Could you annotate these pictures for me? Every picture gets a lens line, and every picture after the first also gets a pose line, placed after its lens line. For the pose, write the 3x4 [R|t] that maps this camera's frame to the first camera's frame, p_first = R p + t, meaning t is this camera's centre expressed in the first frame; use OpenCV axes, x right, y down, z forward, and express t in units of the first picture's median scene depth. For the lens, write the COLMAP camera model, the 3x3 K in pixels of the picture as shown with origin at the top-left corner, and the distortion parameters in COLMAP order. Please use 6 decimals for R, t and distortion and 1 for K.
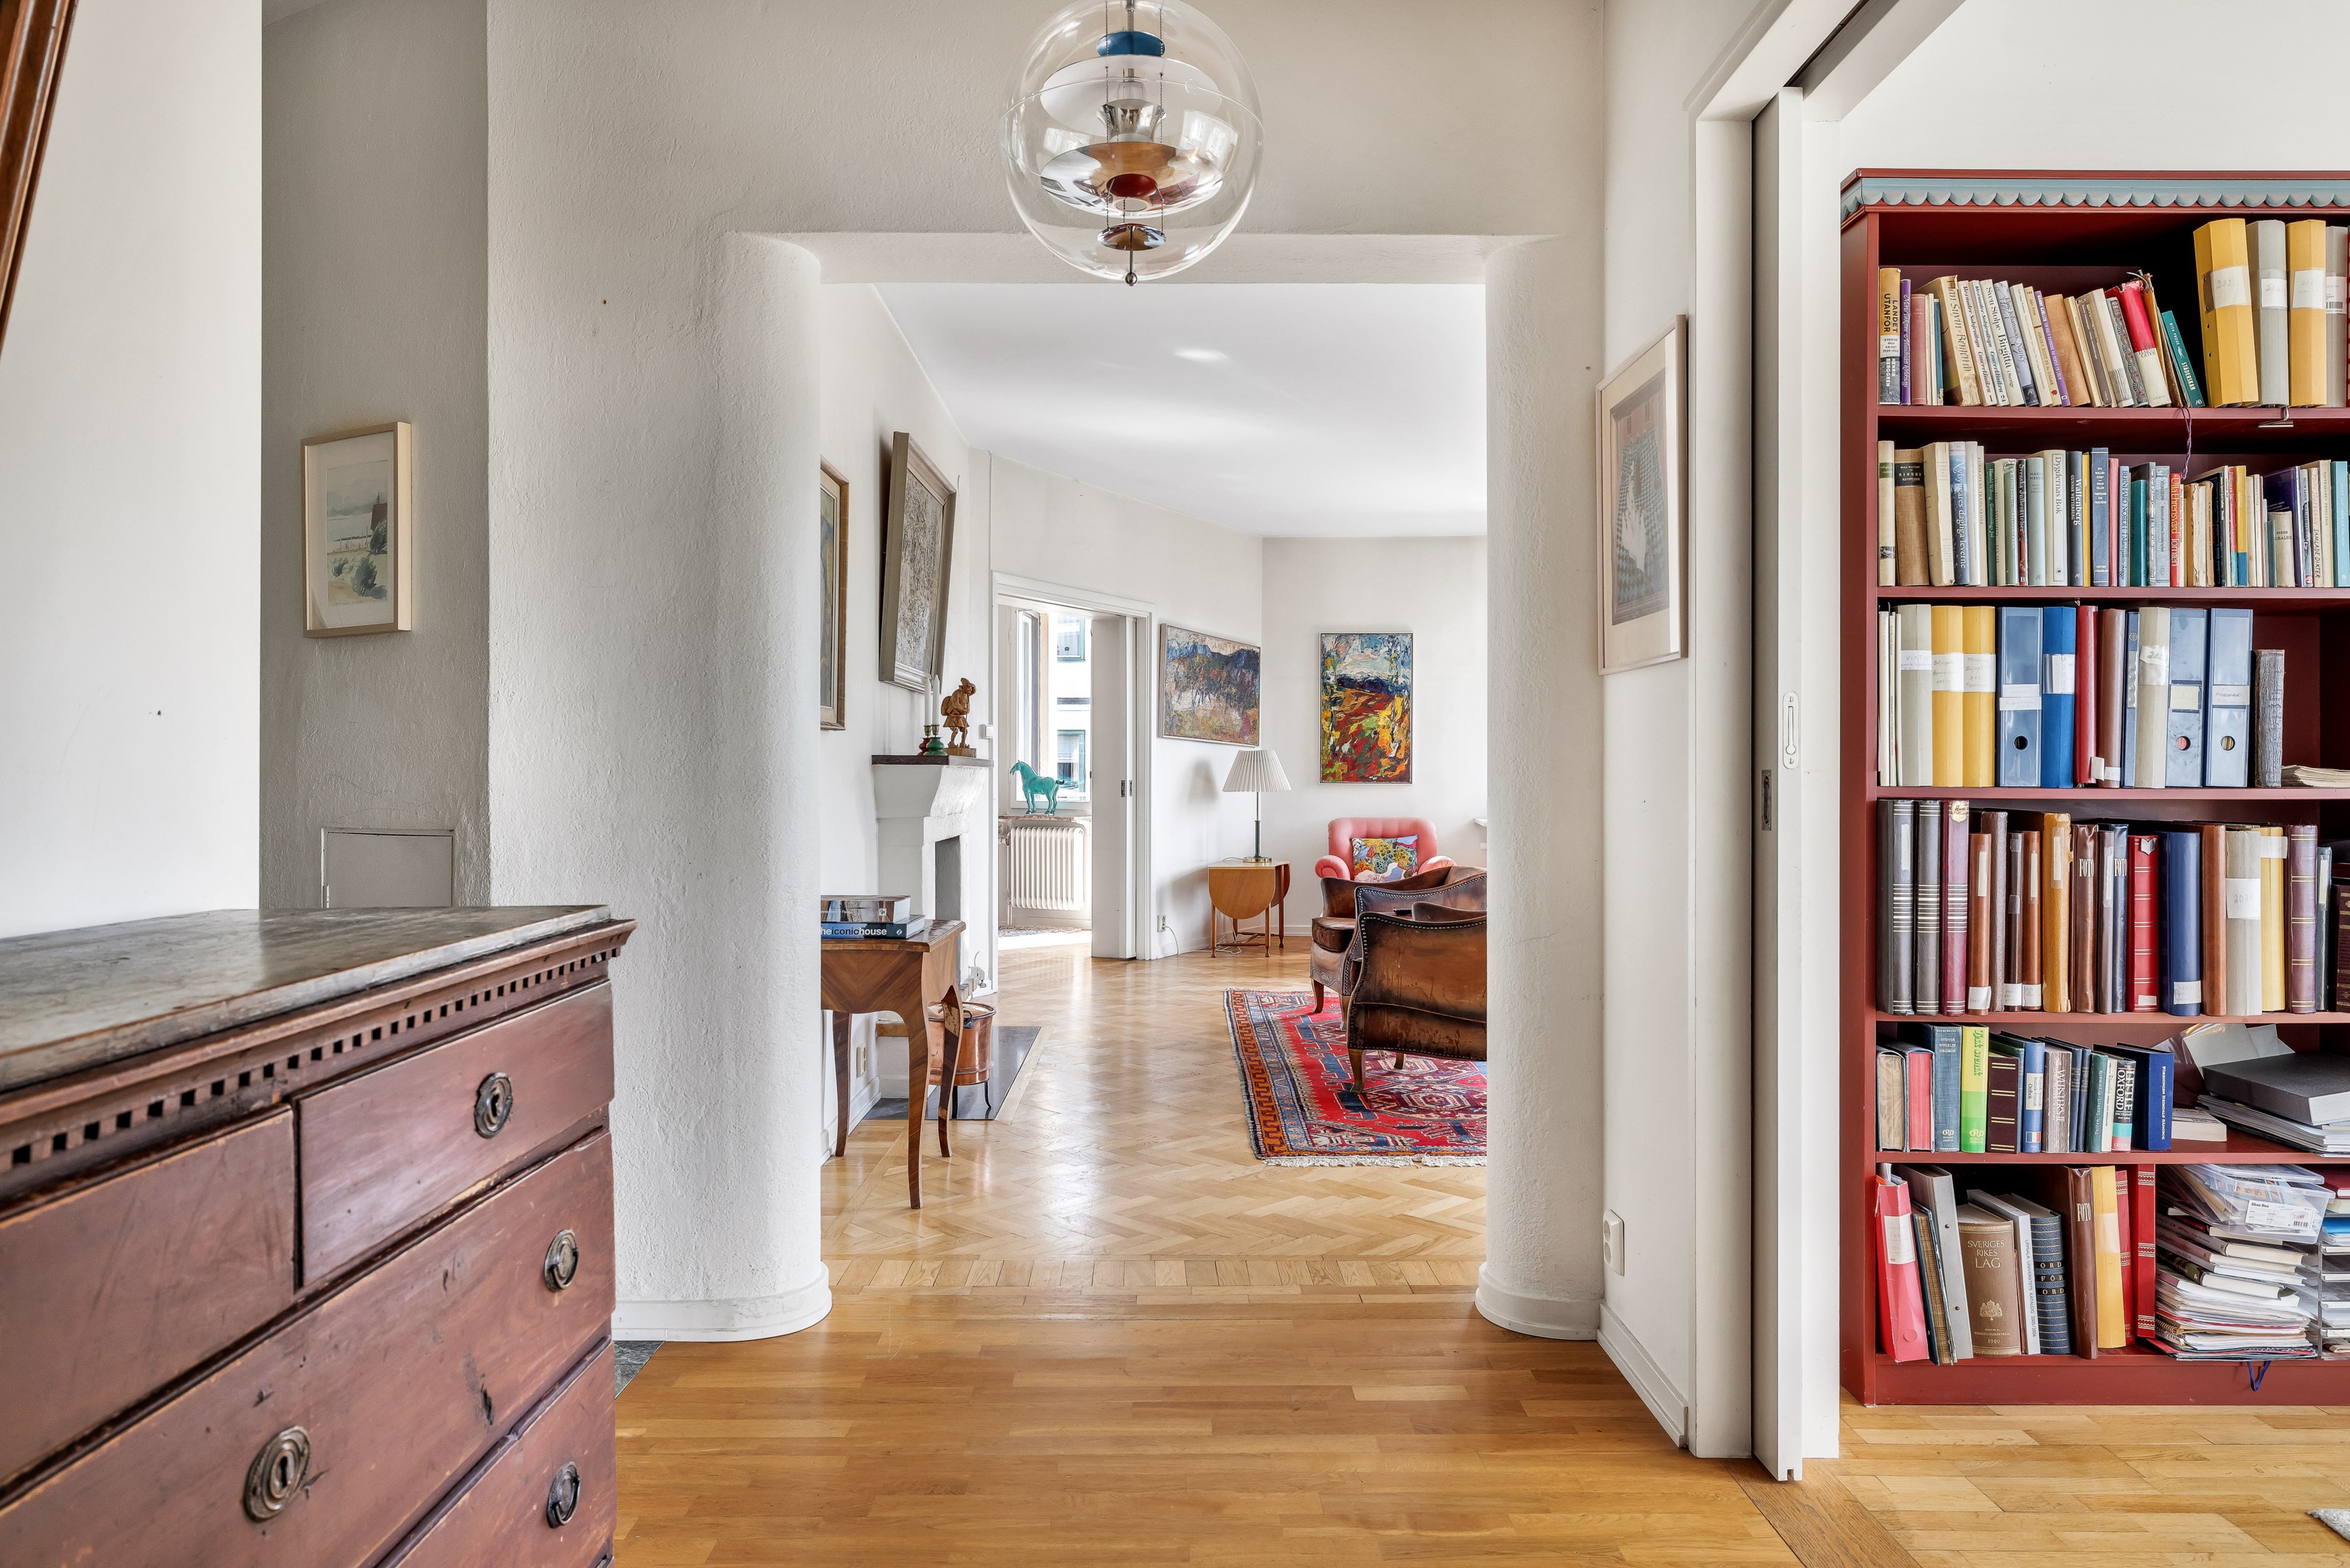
lens RADIAL K [[1497.8, 0, 1174.0], [0, 1497.8, 778.3], [0, 0, 1]] dist [-0.000649, -0.000004]
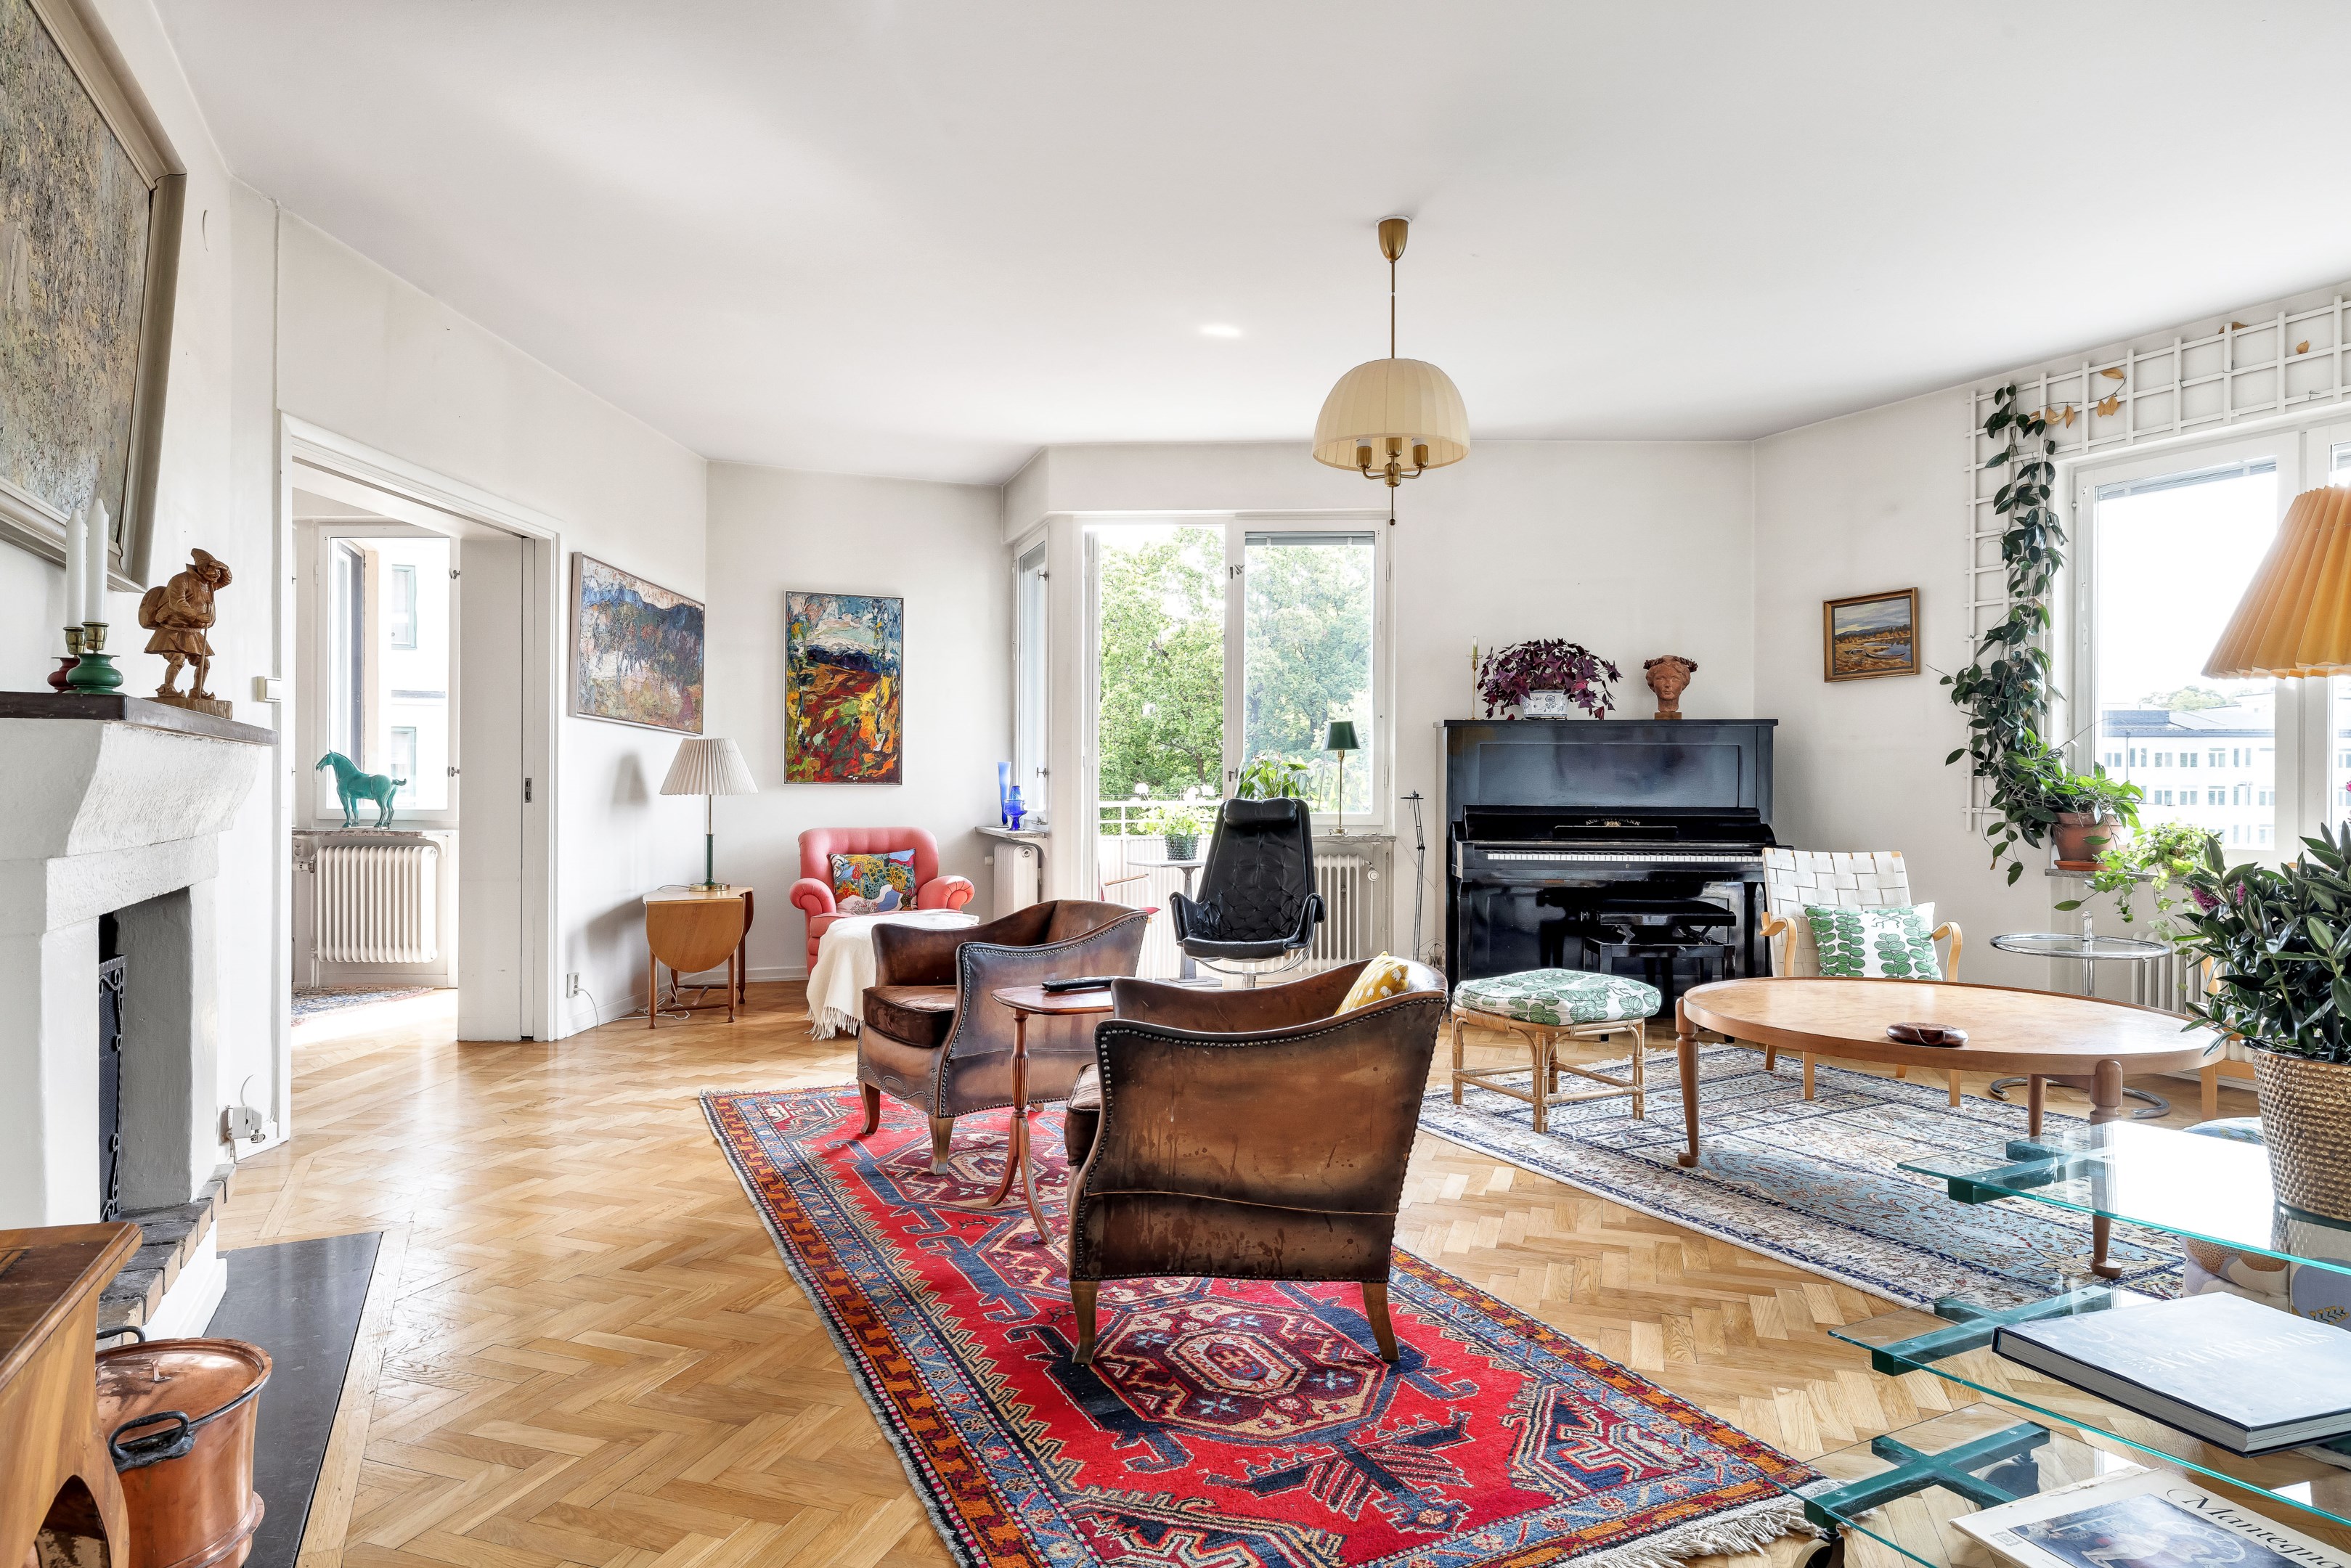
lens RADIAL K [[1376.0, 0, 1170.7], [0, 1376.0, 783.5], [0, 0, 1]] dist [0.008577, -0.000300]
pose [[0.902461, 0.002267, 0.430766, -0.030413], [-0.002015, 0.999997, -0.001041, 0.003422], [-0.430768, 0.000072, 0.902463, 0.277960]]
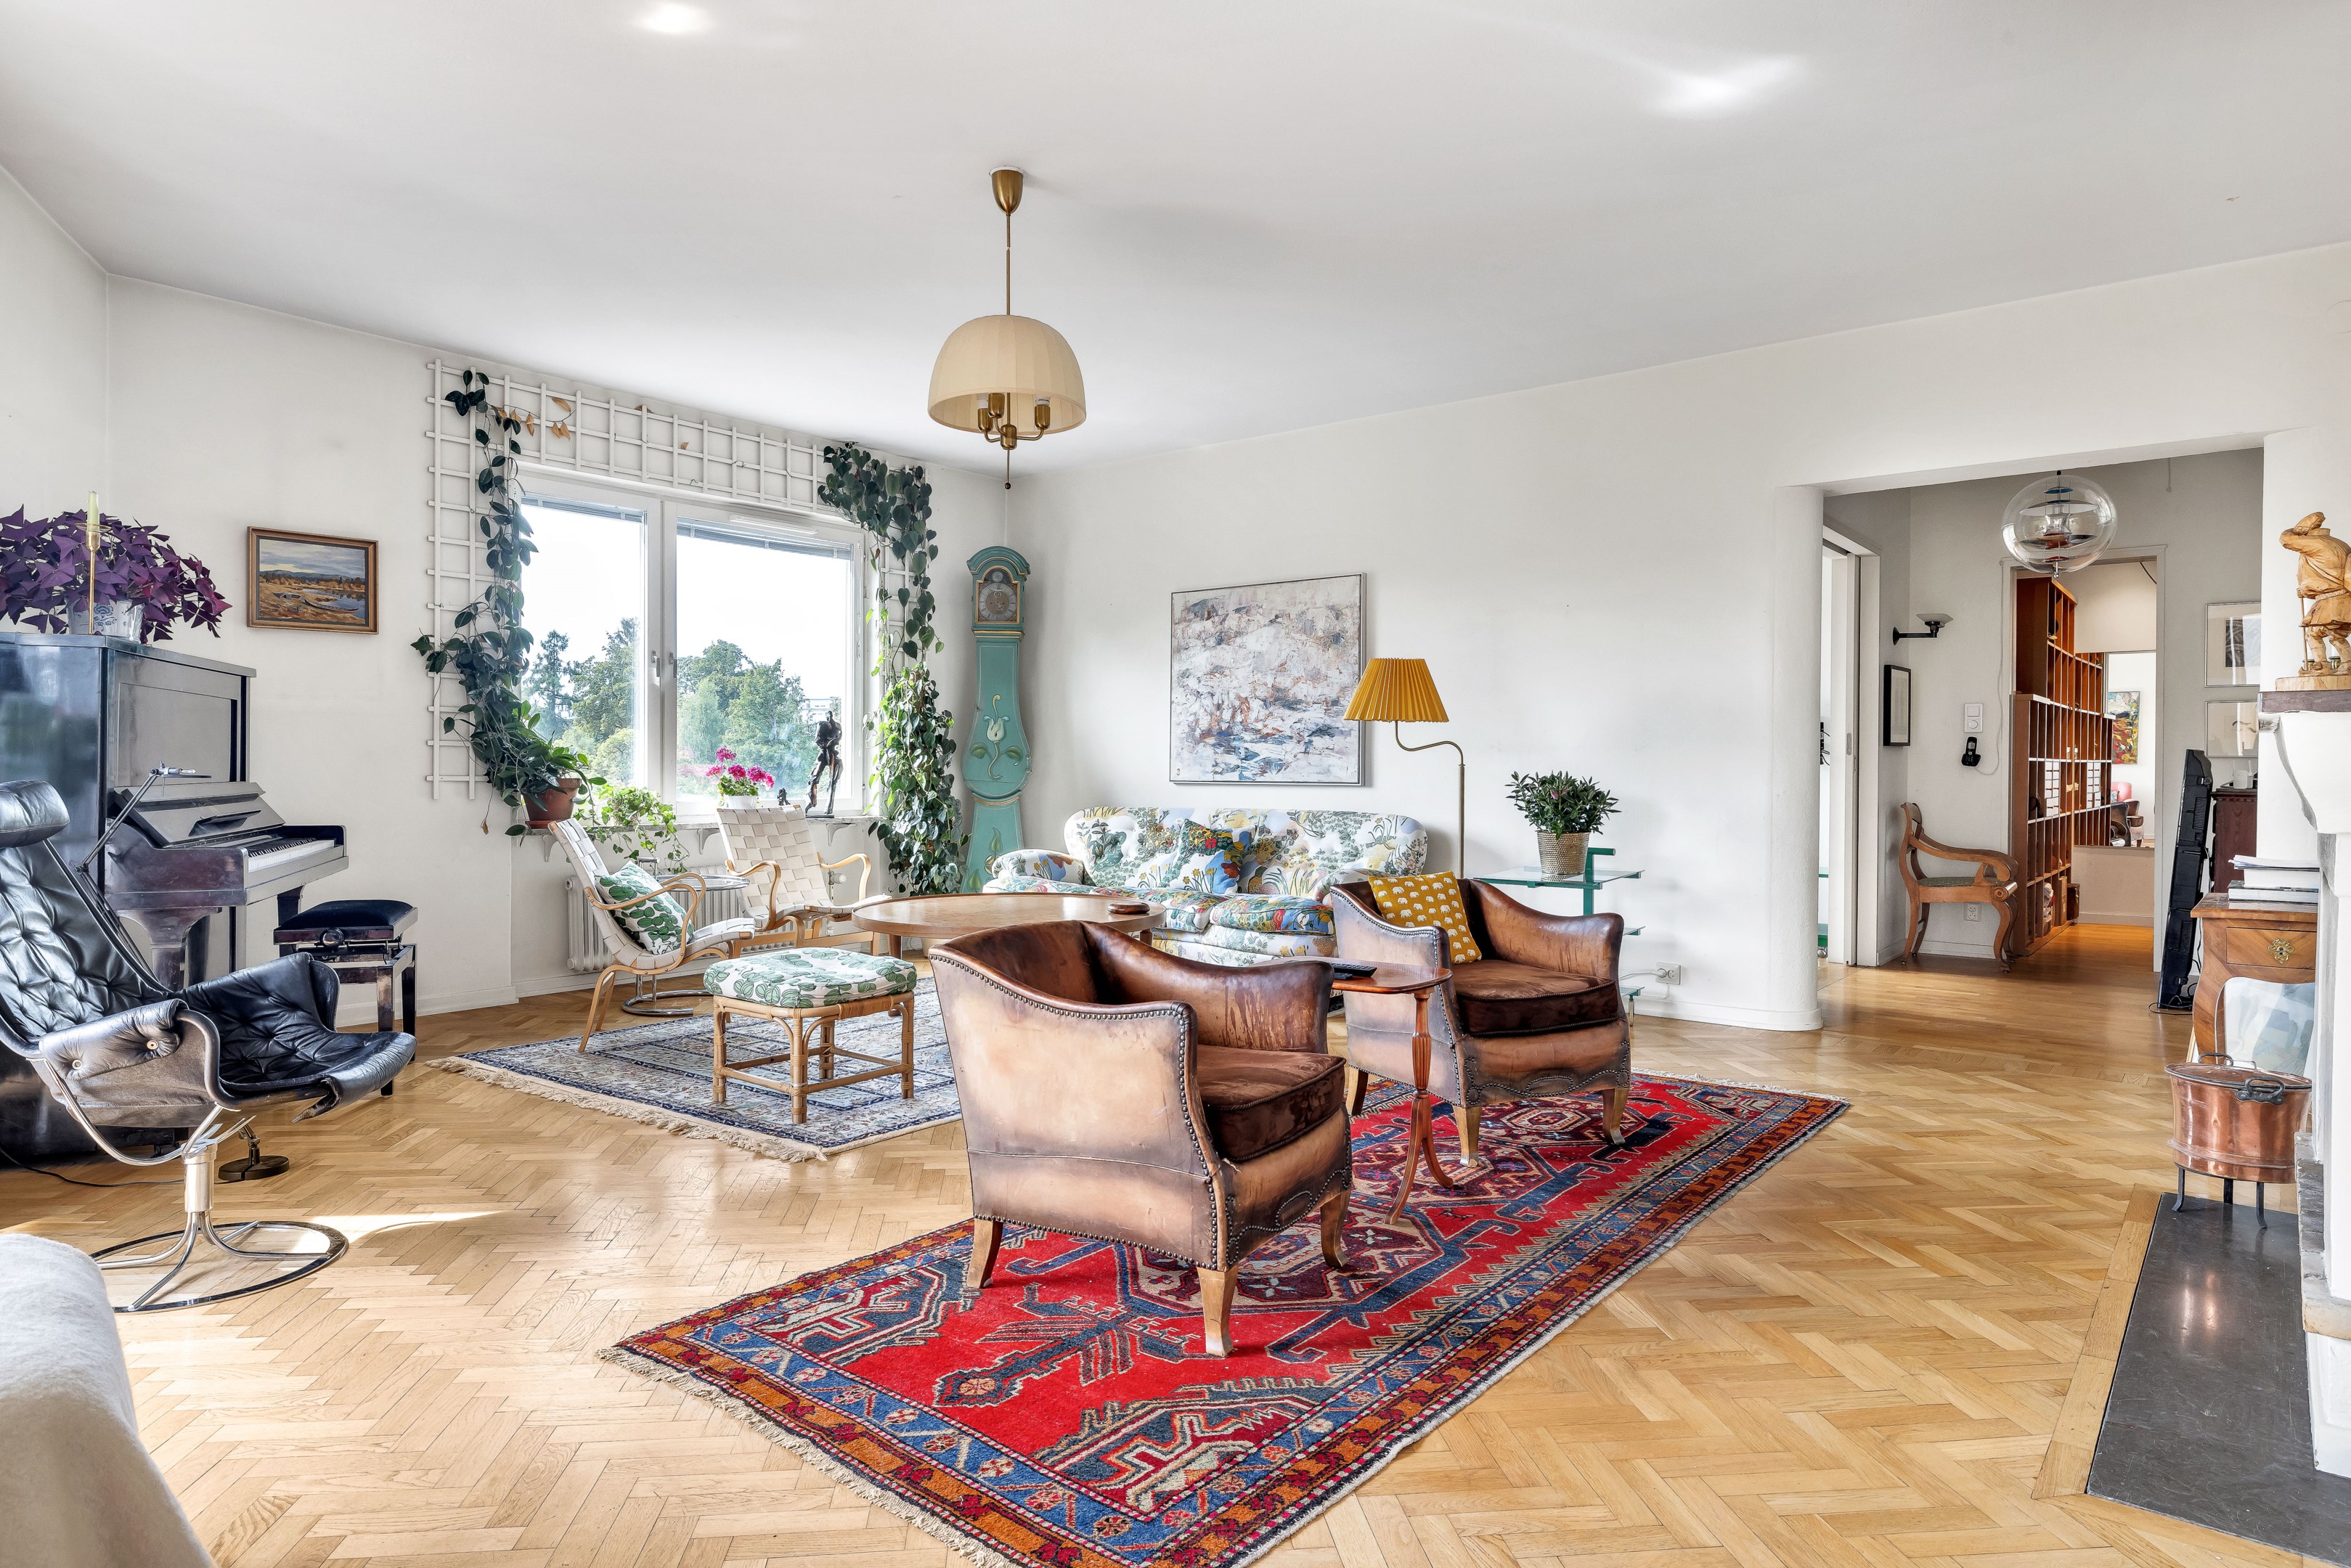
lens RADIAL K [[1376.0, 0, 1164.2], [0, 1376.0, 774.0], [0, 0, 1]] dist [0.008577, -0.000300]
pose [[-0.774329, -0.012292, 0.632664, -0.062069], [-0.006082, 0.999910, 0.011984, 0.002951], [-0.632754, 0.005432, -0.774334, 0.669566]]
